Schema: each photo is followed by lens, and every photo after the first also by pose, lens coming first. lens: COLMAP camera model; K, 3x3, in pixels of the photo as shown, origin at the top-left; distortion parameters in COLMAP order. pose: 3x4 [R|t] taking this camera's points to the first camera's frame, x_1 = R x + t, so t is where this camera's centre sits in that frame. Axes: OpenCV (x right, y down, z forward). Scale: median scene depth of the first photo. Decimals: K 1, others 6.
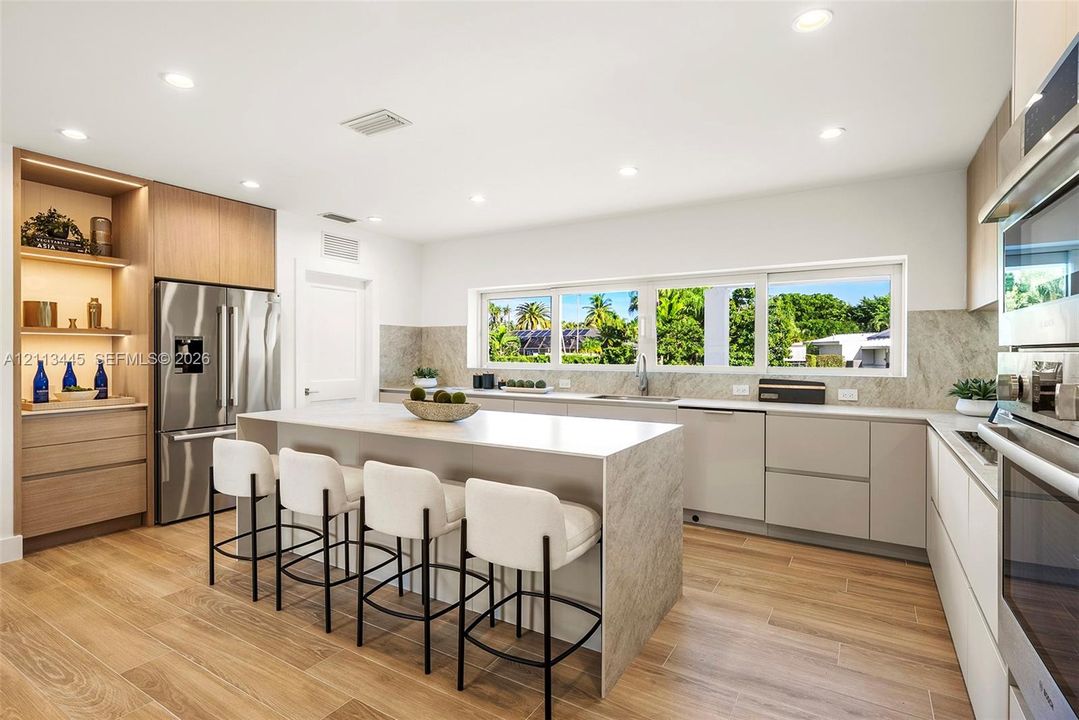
lens RADIAL K [[529.7, 0, 539.5], [0, 529.7, 360.0], [0, 0, 1]] dist [0.001344, 0.000037]
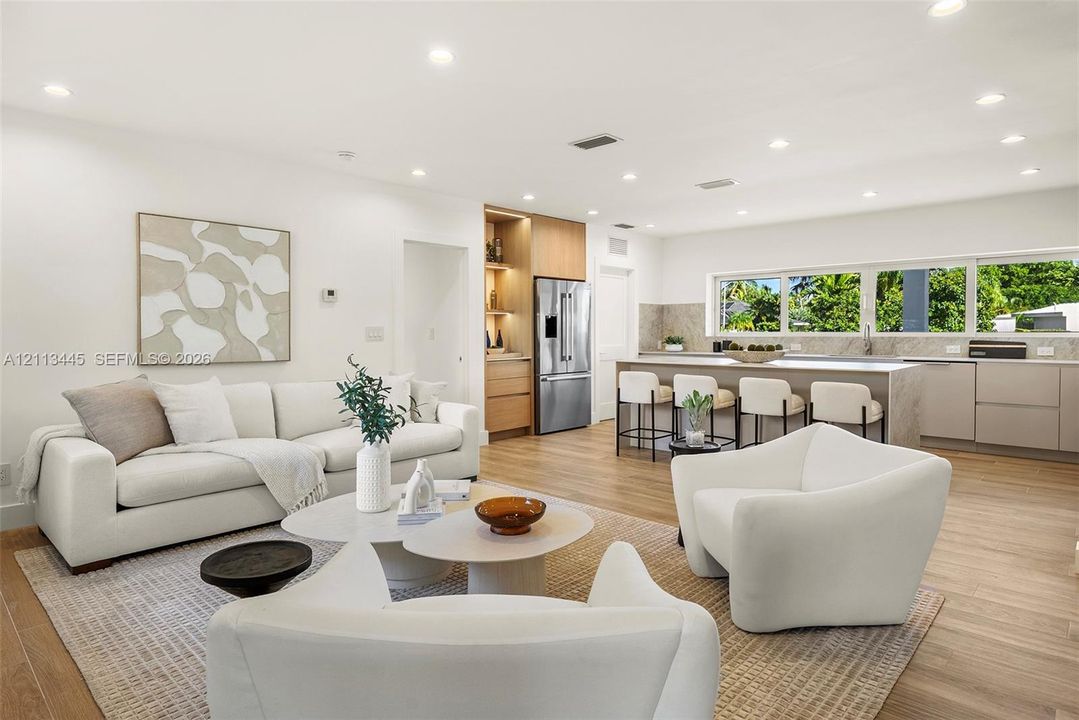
lens RADIAL K [[600.9, 0, 539.5], [0, 600.9, 360.0], [0, 0, 1]] dist [0.002659, 0.000515]
pose [[0.979524, 0.002145, -0.201318, -0.270948], [0.004865, 0.999399, 0.034315, 0.022673], [0.201271, -0.034592, 0.978925, -0.557576]]
